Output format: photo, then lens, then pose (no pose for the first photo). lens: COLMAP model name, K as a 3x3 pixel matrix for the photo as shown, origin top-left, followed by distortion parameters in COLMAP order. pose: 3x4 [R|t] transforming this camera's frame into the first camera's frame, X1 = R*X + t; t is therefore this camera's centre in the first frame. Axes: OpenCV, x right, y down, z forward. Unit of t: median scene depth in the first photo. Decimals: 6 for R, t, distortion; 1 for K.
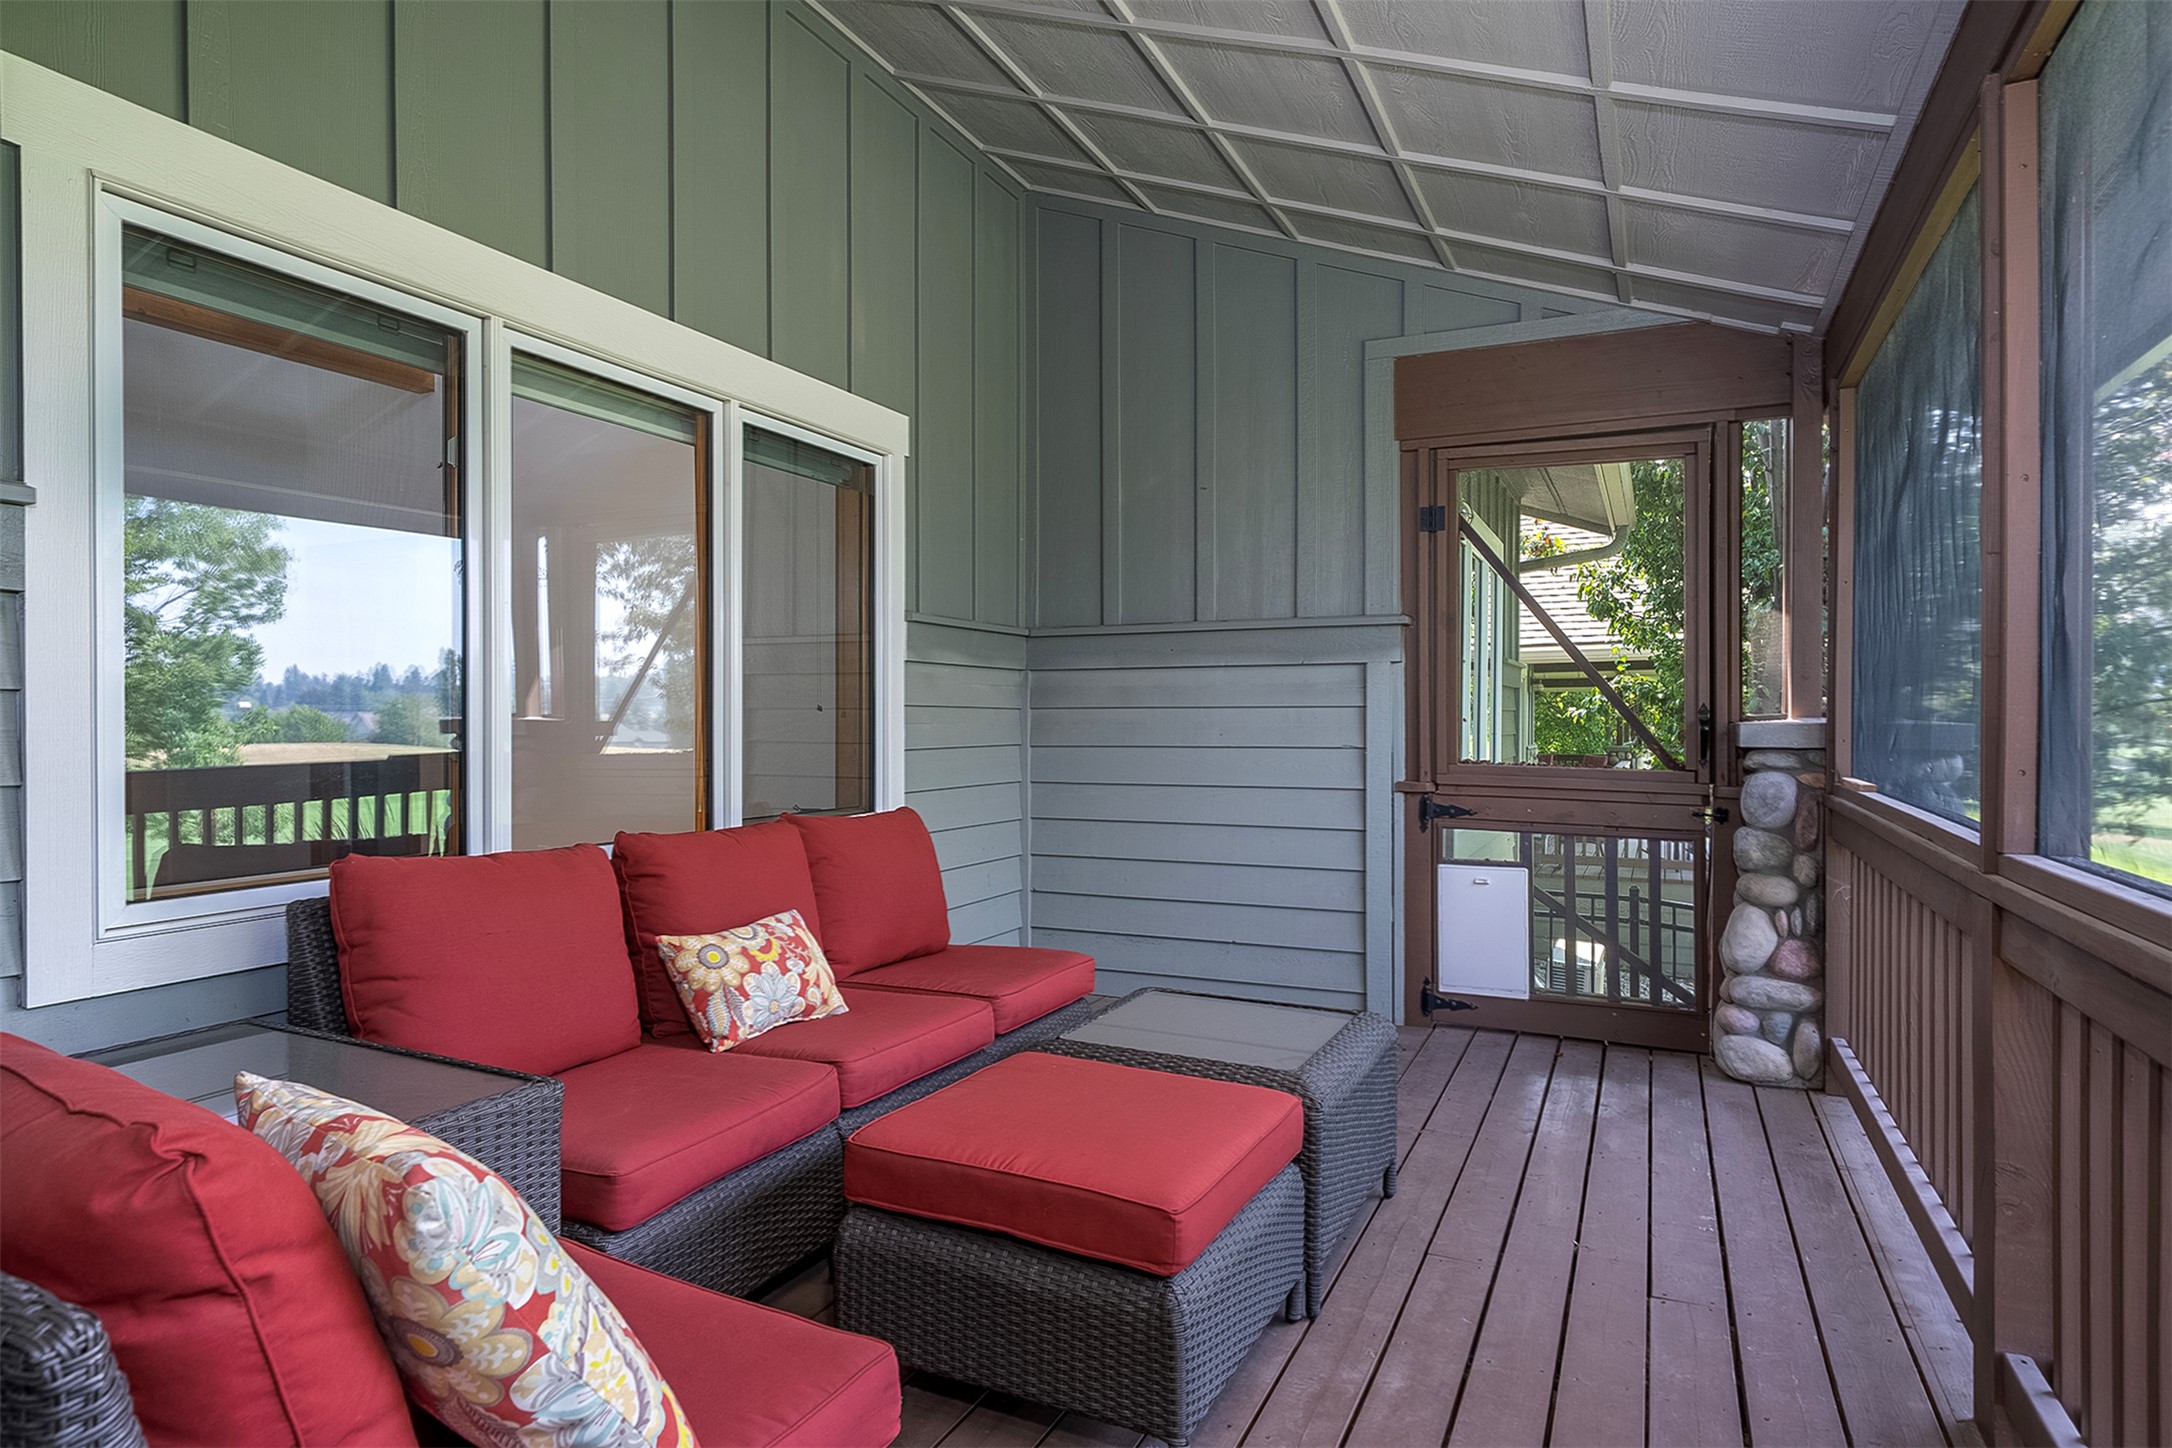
lens RADIAL K [[1188.5, 0, 1075.1], [0, 1188.5, 728.7], [0, 0, 1]] dist [0.002088, 0.002040]
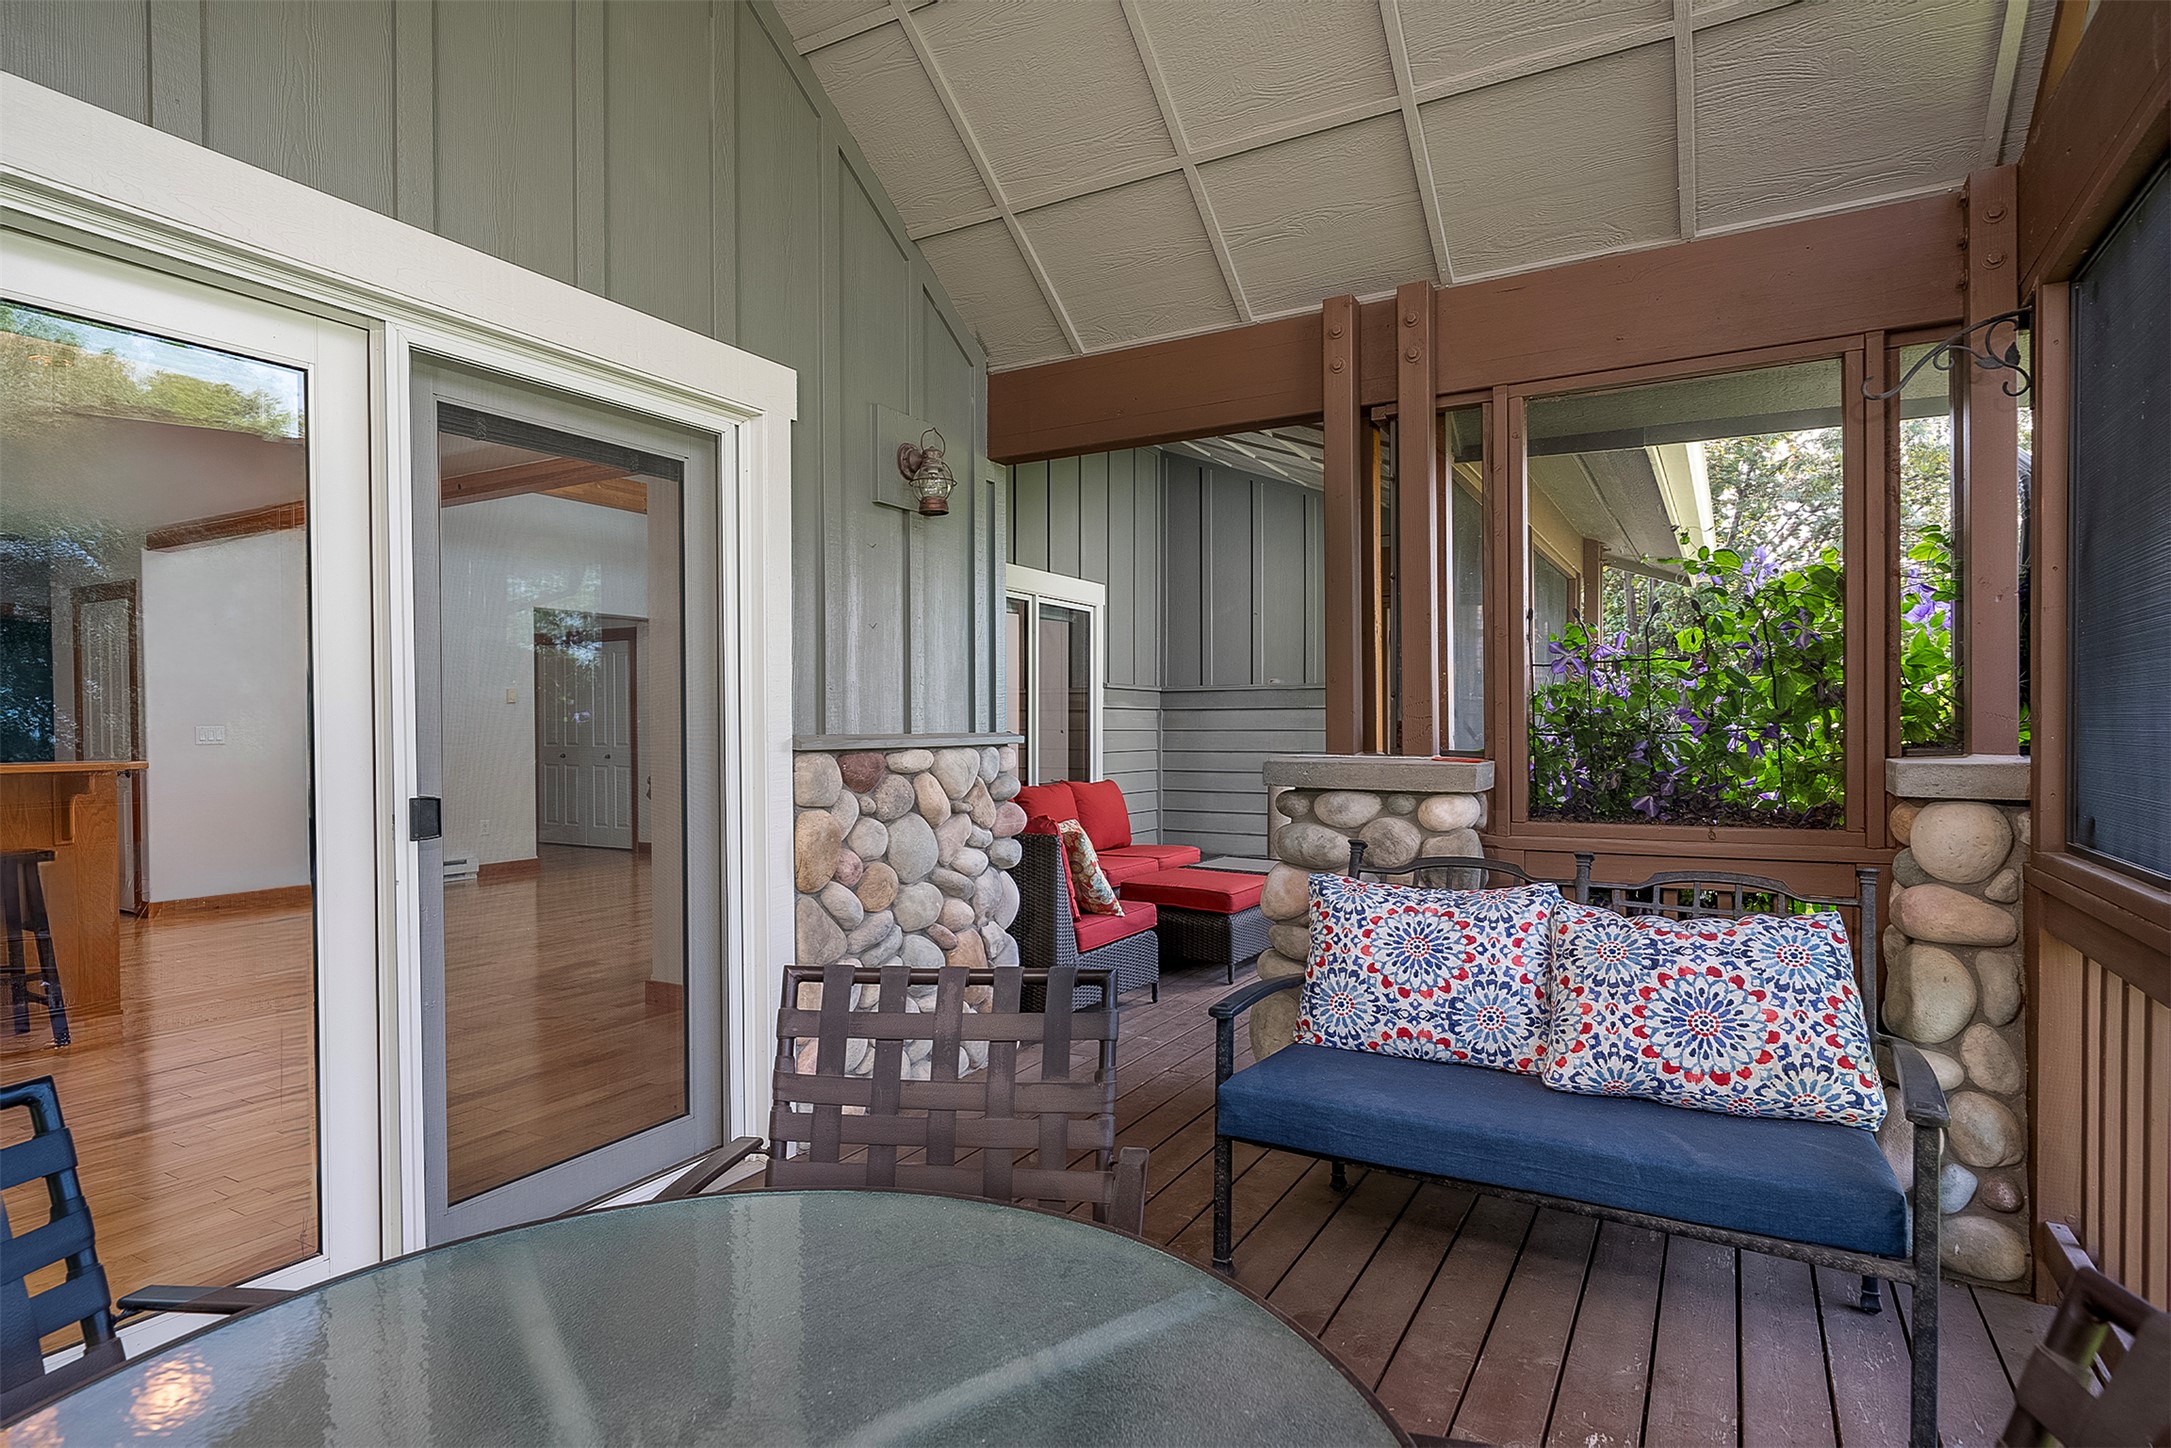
lens RADIAL K [[1171.3, 0, 1083.6], [0, 1171.3, 737.5], [0, 0, 1]] dist [0.002041, -0.000351]
pose [[0.997673, 0.000300, -0.068182, -0.044845], [-0.000032, 0.999992, 0.003941, -0.017067], [0.068183, -0.003930, 0.997665, -1.012972]]
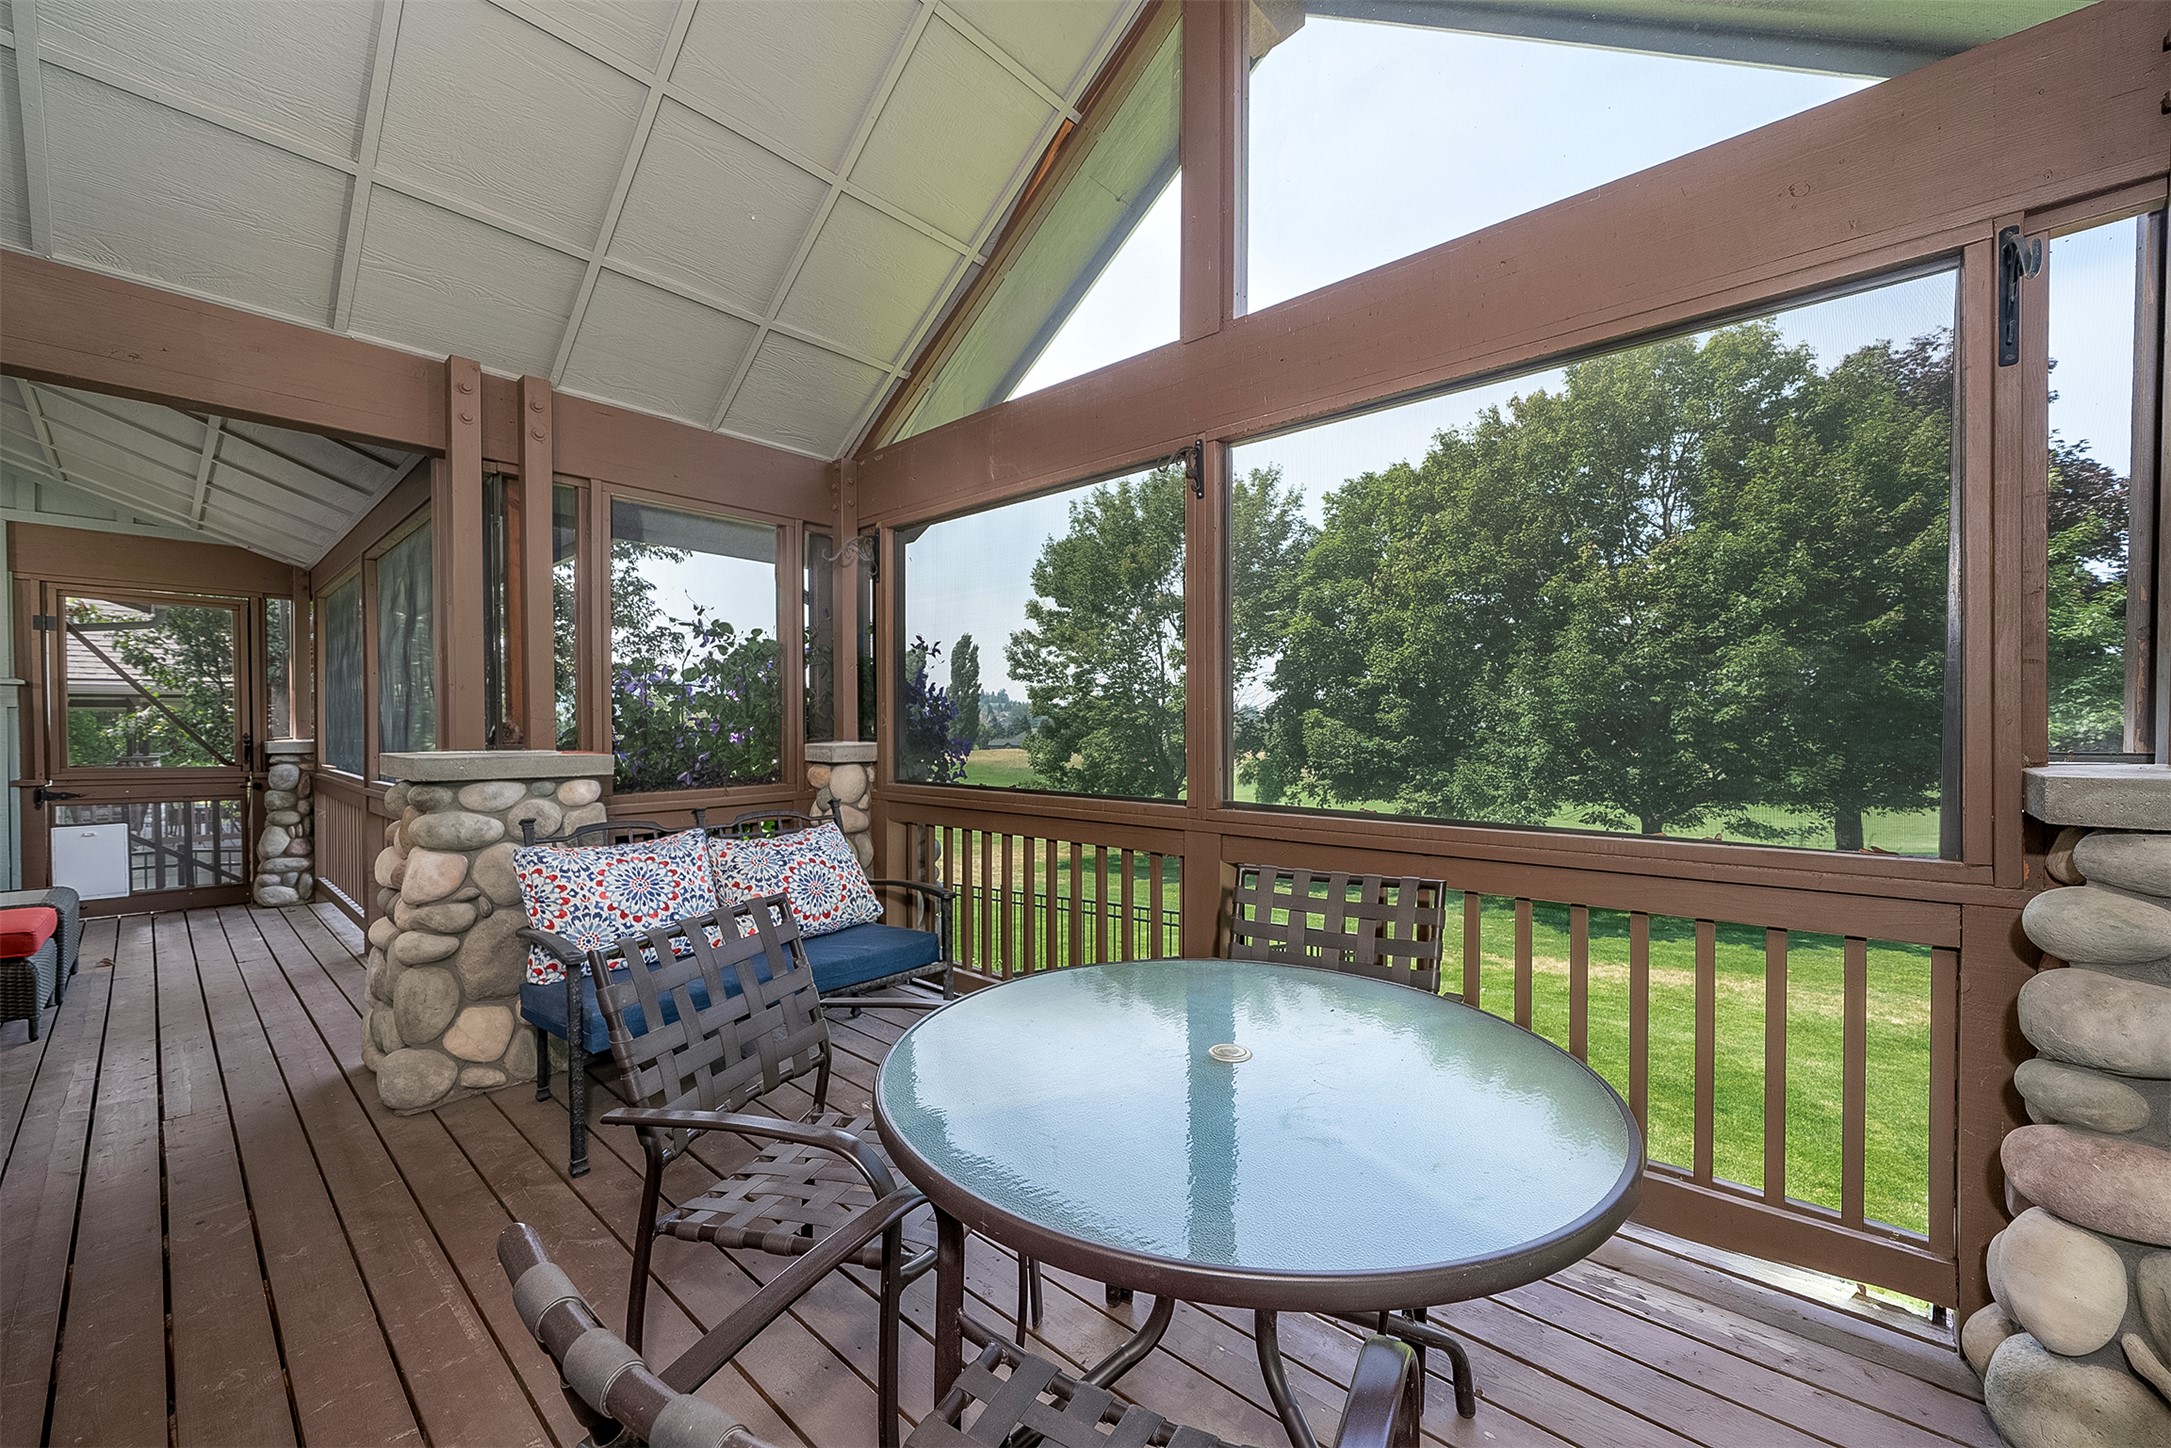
lens RADIAL K [[843.5, 0, 1086.1], [0, 843.5, 740.7], [0, 0, 1]] dist [-0.000554, 0.000002]
pose [[0.268620, -0.014279, 0.963140, -0.509247], [0.008121, 0.999888, 0.012559, -0.014484], [-0.963212, 0.004448, 0.268706, -0.831597]]
